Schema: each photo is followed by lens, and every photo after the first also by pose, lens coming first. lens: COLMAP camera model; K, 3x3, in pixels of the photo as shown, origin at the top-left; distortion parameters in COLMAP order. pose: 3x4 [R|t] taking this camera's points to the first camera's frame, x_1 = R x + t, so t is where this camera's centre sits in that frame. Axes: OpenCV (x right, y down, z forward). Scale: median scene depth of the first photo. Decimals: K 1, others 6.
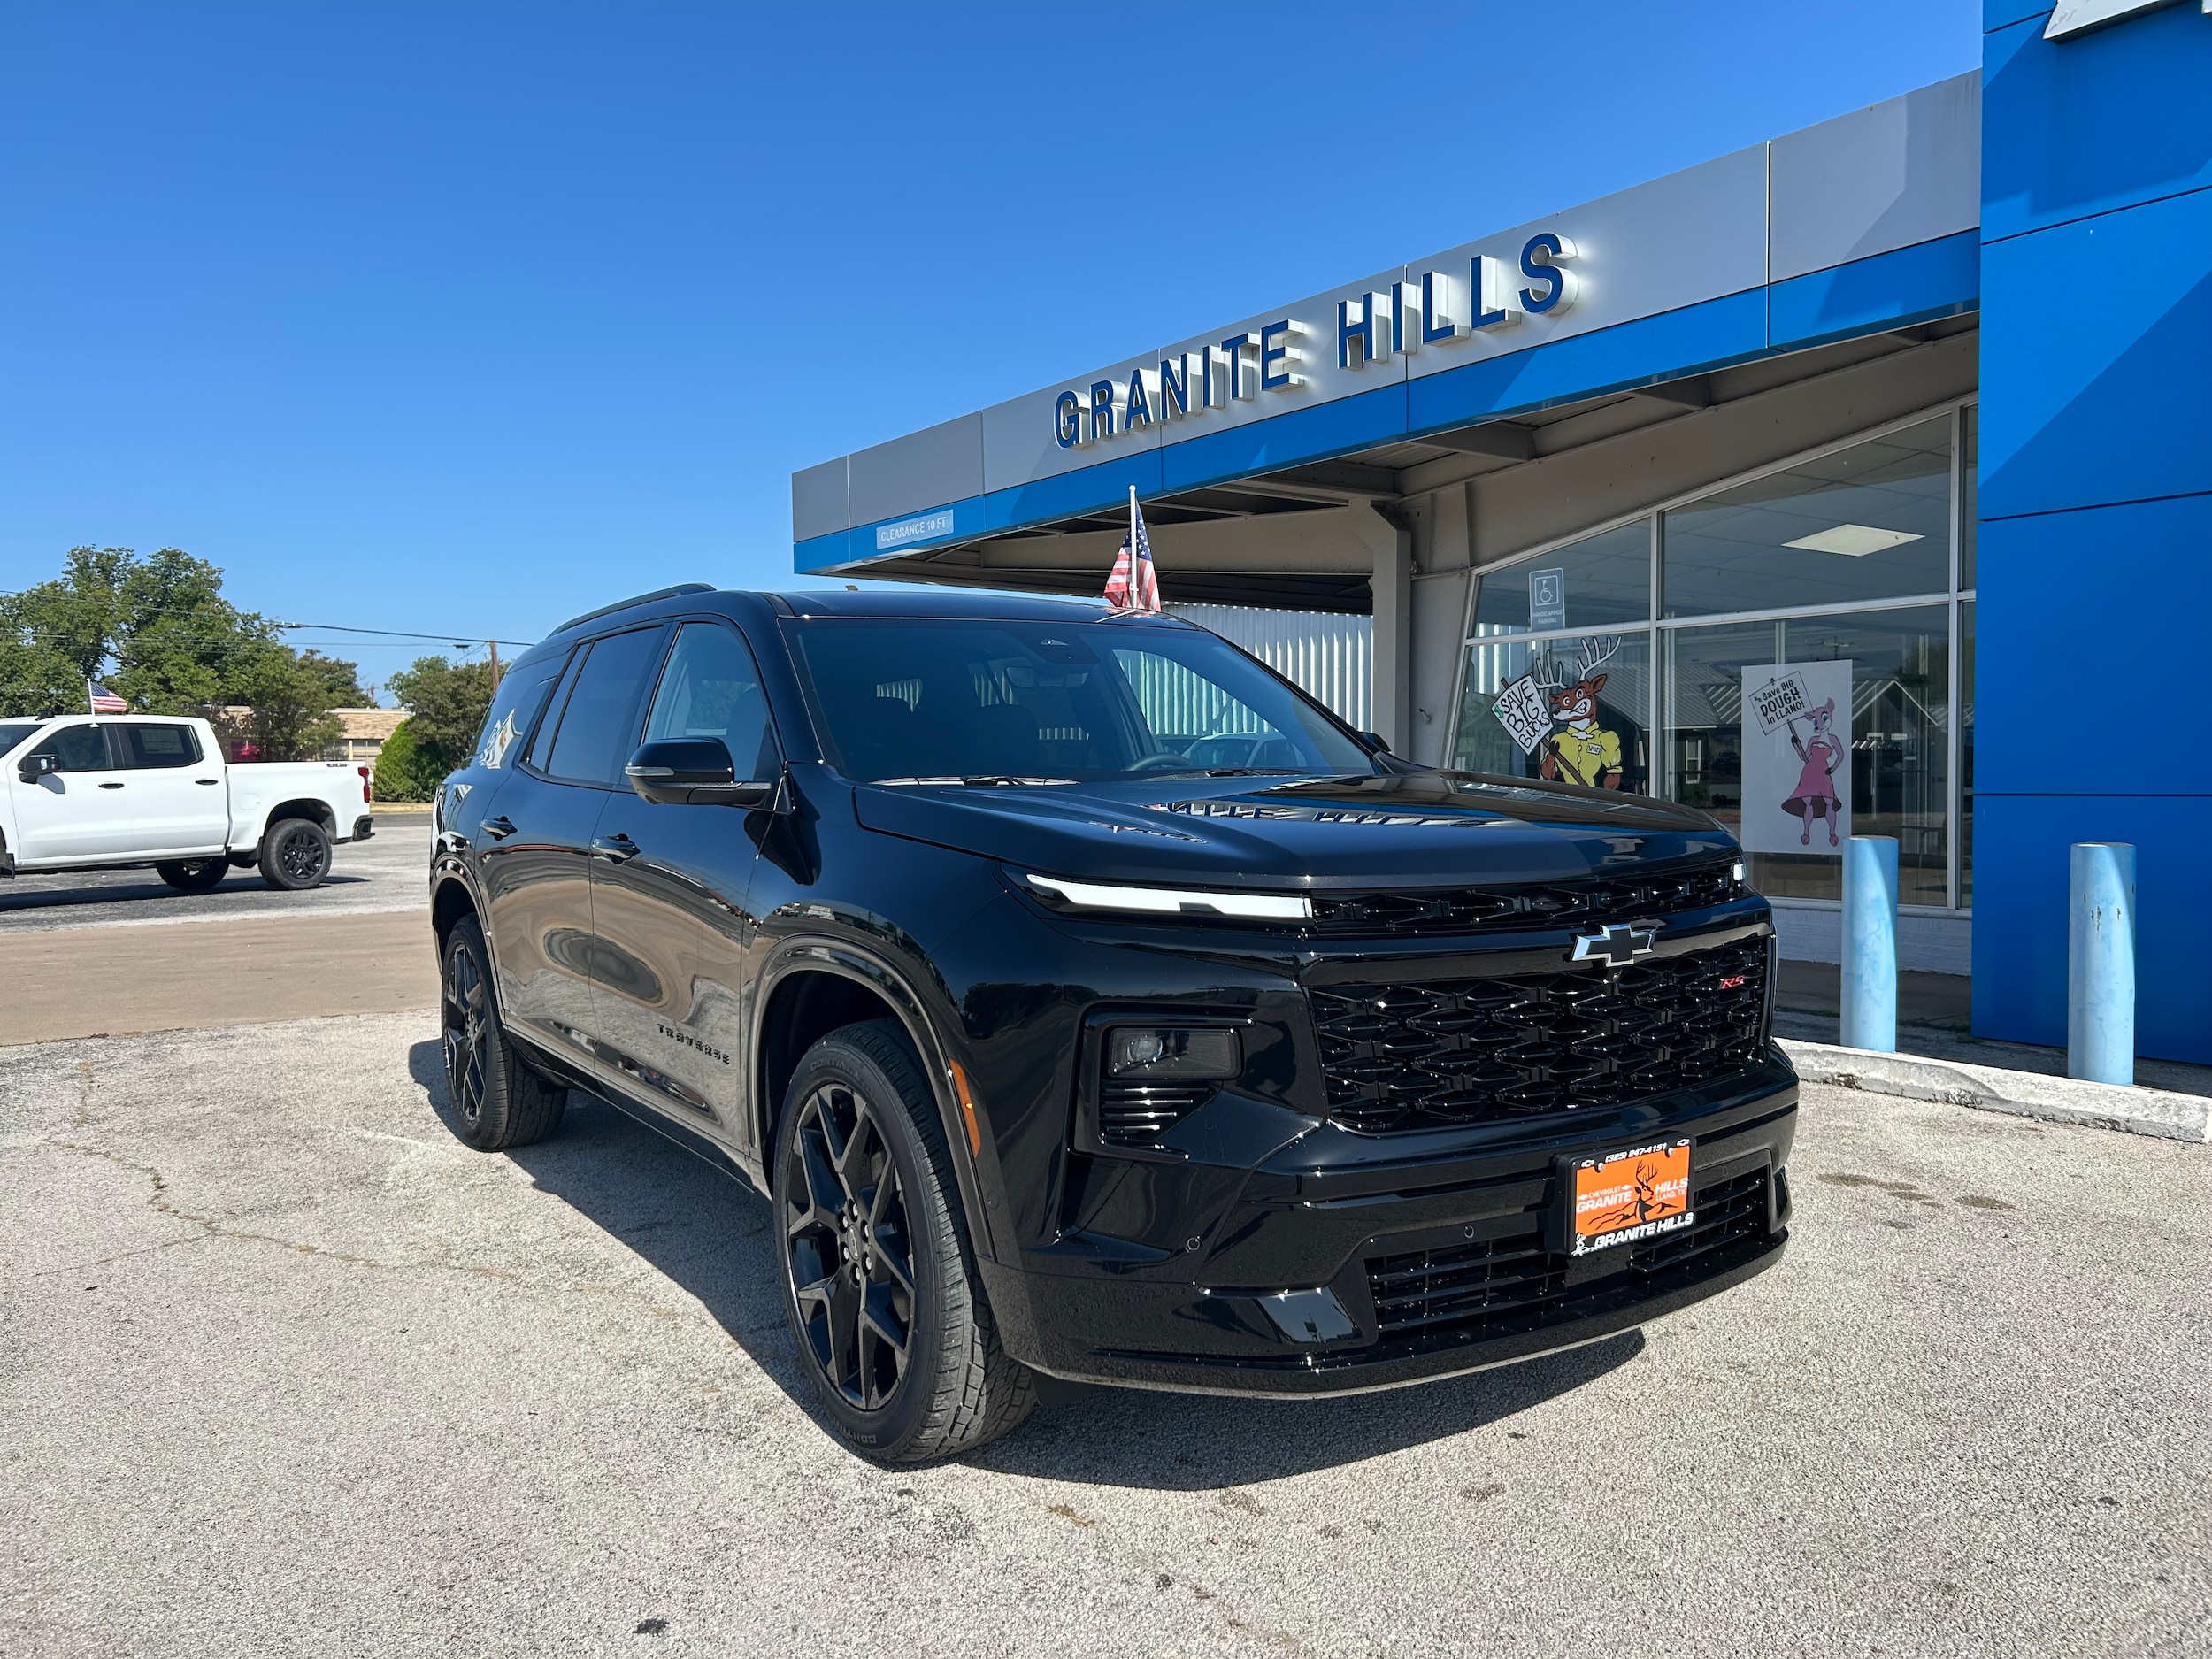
lens RADIAL K [[1742.5, 0, 1111.0], [0, 1742.5, 829.8], [0, 0, 1]] dist [0.025598, -0.019354]
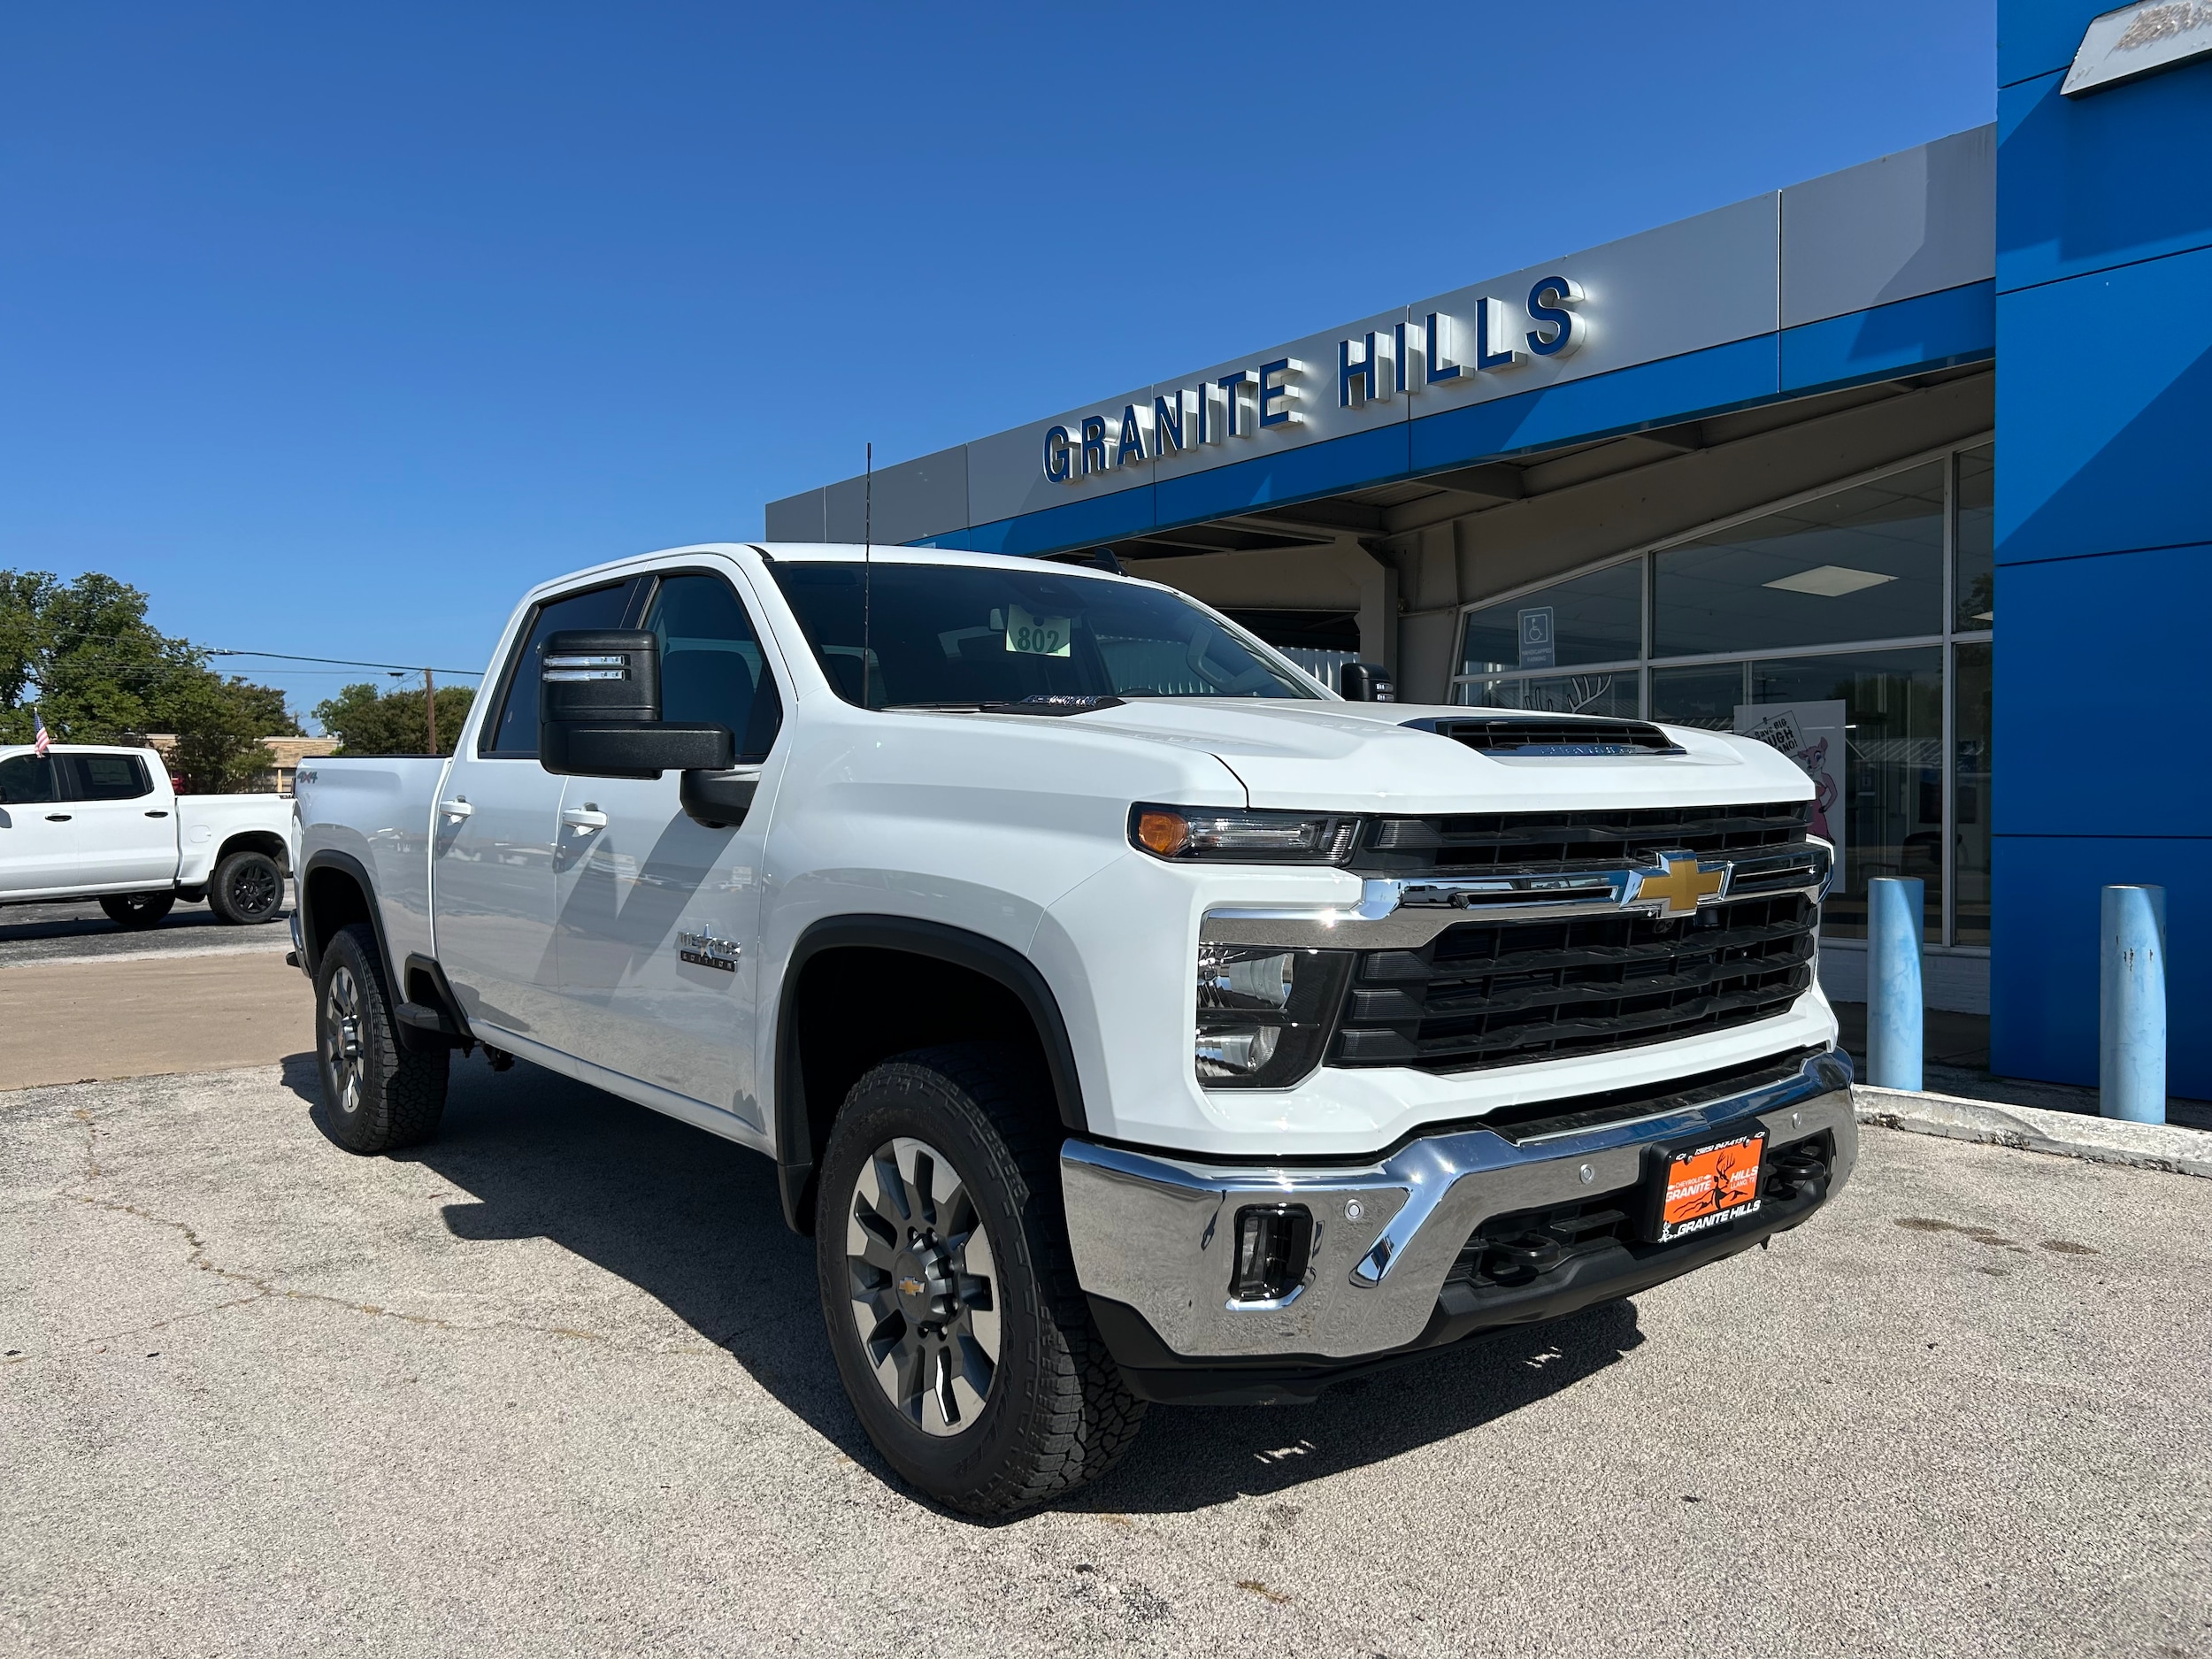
lens RADIAL K [[1738.5, 0, 1118.6], [0, 1738.5, 835.5], [0, 0, 1]] dist [0.037401, -0.040500]
pose [[0.999082, 0.001840, 0.042802, -0.036348], [-0.001234, 0.999899, -0.014180, -0.003408], [-0.042823, 0.014114, 0.998983, 0.006865]]
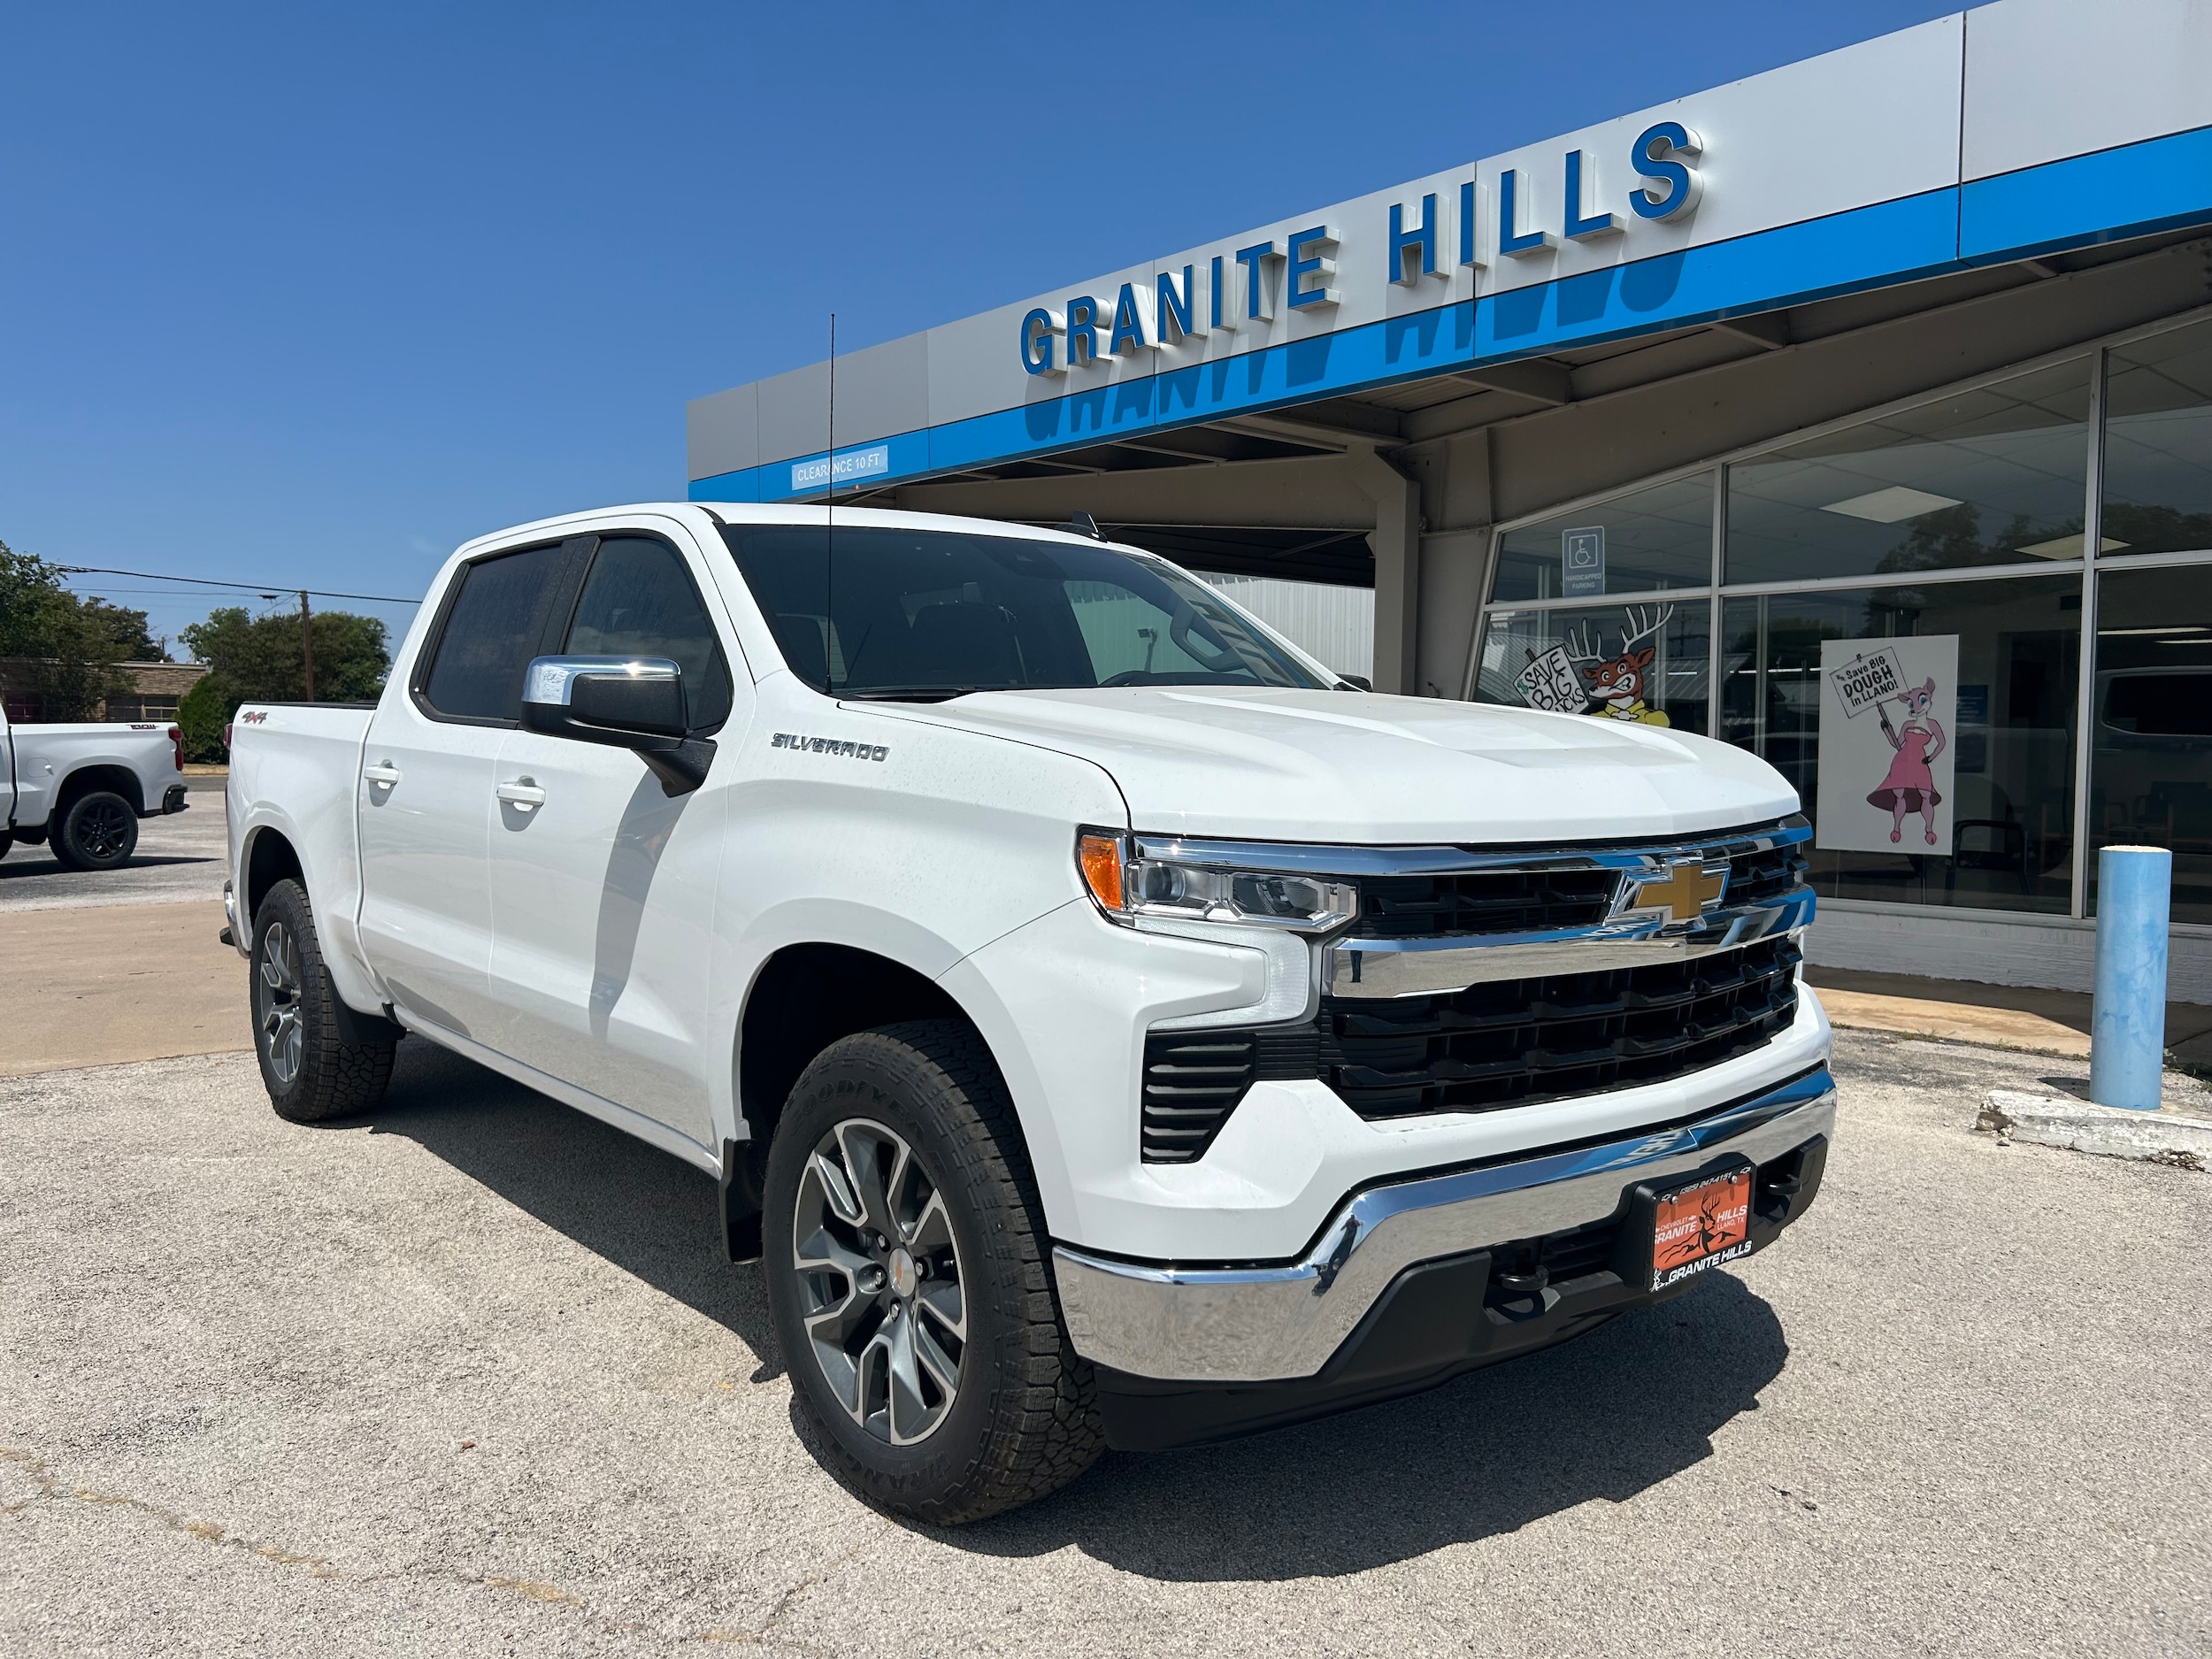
lens RADIAL K [[1741.6, 0, 1113.4], [0, 1741.6, 835.3], [0, 0, 1]] dist [0.032232, -0.037617]
pose [[0.995089, 0.006741, 0.098750, -0.081007], [-0.008892, 0.999732, 0.021364, -0.009737], [-0.098580, -0.022138, 0.994883, 0.141851]]
